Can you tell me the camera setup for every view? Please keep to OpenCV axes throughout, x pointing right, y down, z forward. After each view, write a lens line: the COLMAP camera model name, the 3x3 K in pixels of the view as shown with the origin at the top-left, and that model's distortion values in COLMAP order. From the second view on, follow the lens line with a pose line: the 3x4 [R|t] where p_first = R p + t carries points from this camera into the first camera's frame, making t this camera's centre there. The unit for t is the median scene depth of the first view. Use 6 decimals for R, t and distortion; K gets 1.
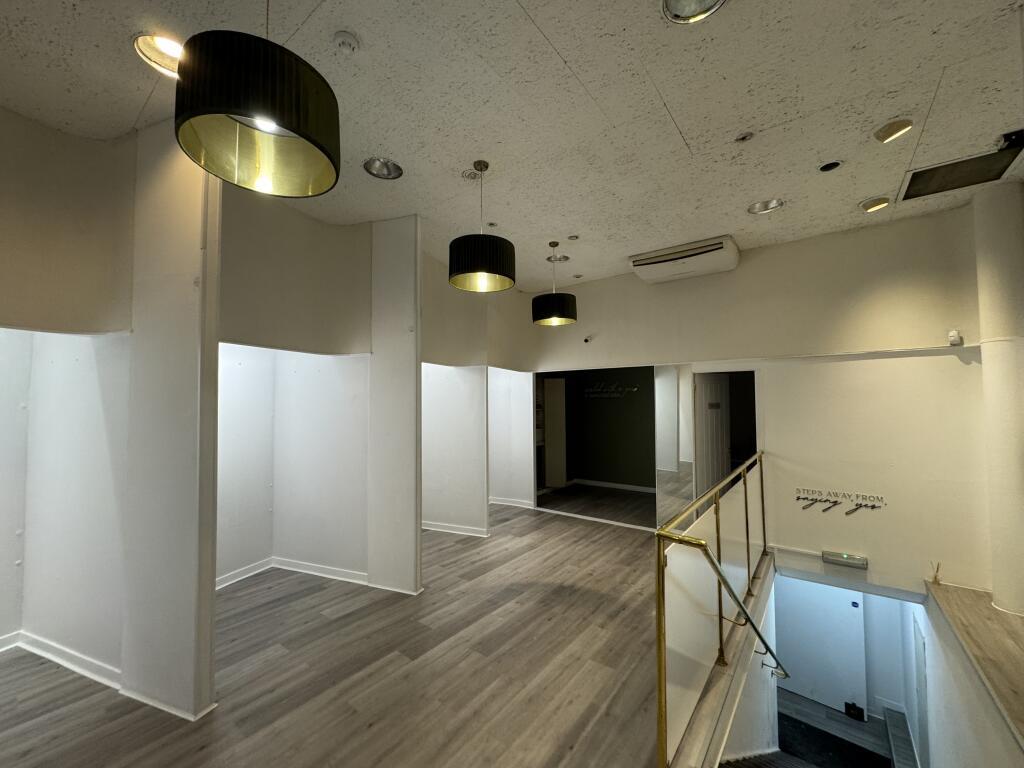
lens RADIAL K [[422.8, 0, 512.0], [0, 422.8, 384.0], [0, 0, 1]] dist [0.002041, 0.000286]
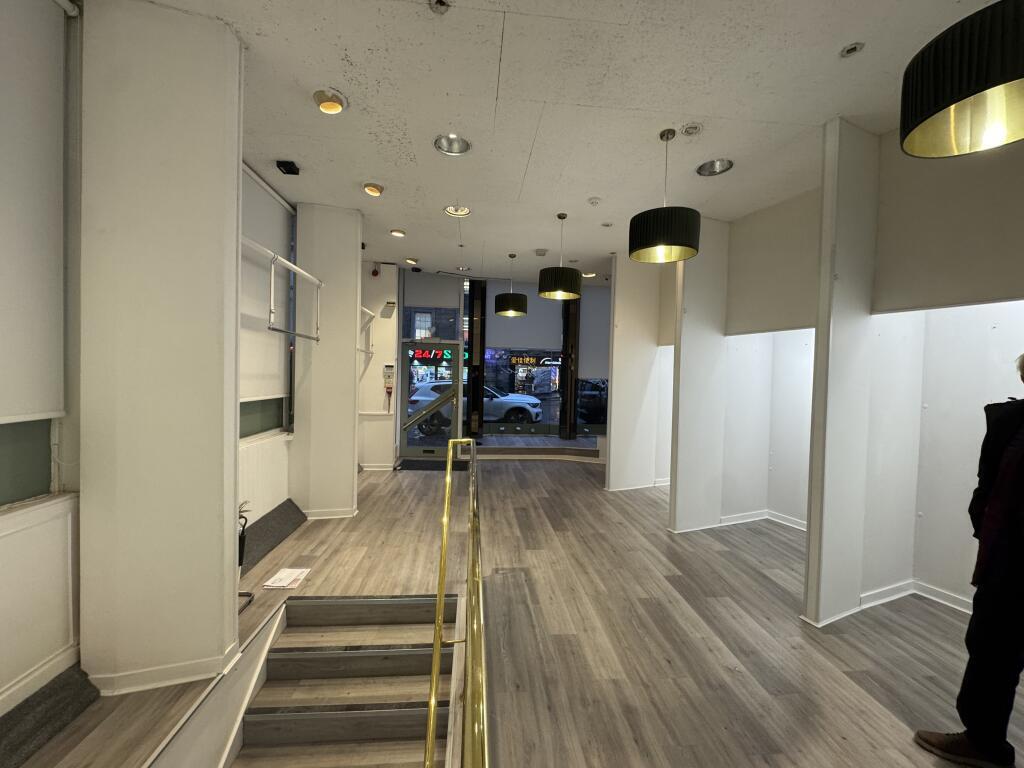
lens RADIAL K [[422.8, 0, 512.0], [0, 422.8, 384.0], [0, 0, 1]] dist [0.002041, 0.000286]
pose [[-0.748389, -0.001238, -0.663259, 0.907251], [0.002952, 0.999982, -0.005197, 0.072908], [0.663254, -0.005848, -0.748372, 1.567419]]
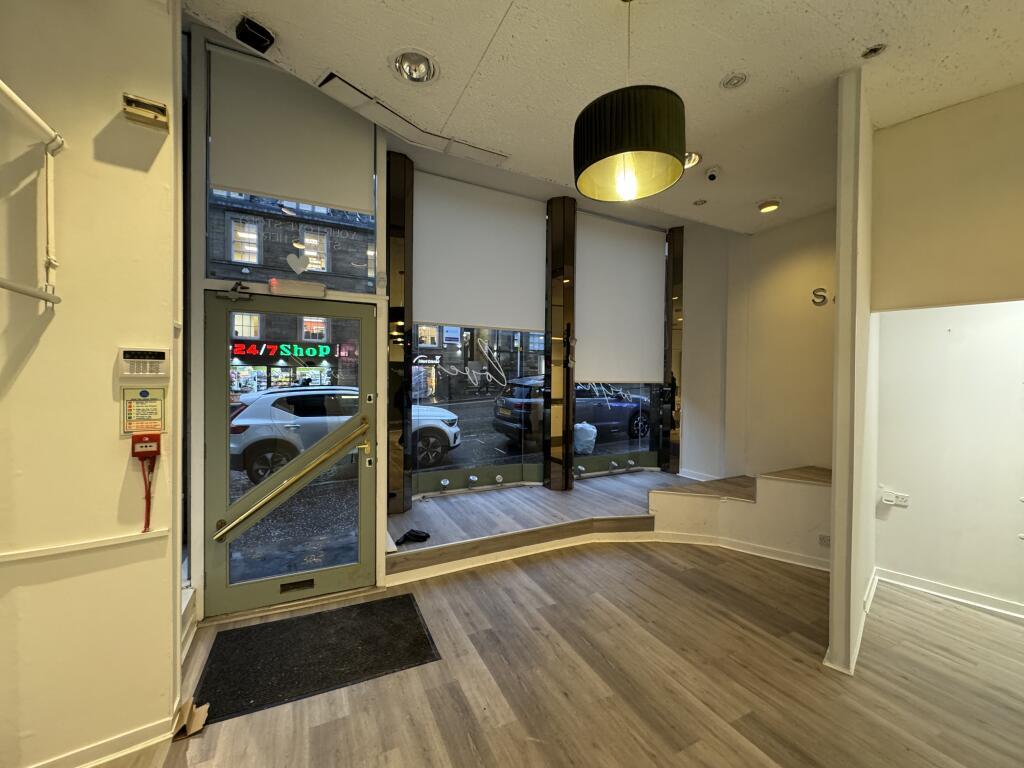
lens RADIAL K [[422.8, 0, 512.0], [0, 422.8, 384.0], [0, 0, 1]] dist [0.002041, 0.000286]
pose [[-0.467738, 0.010979, -0.883799, 0.865623], [0.025560, 0.999673, -0.001109, 0.069878], [0.883498, -0.023109, -0.467865, 1.487035]]
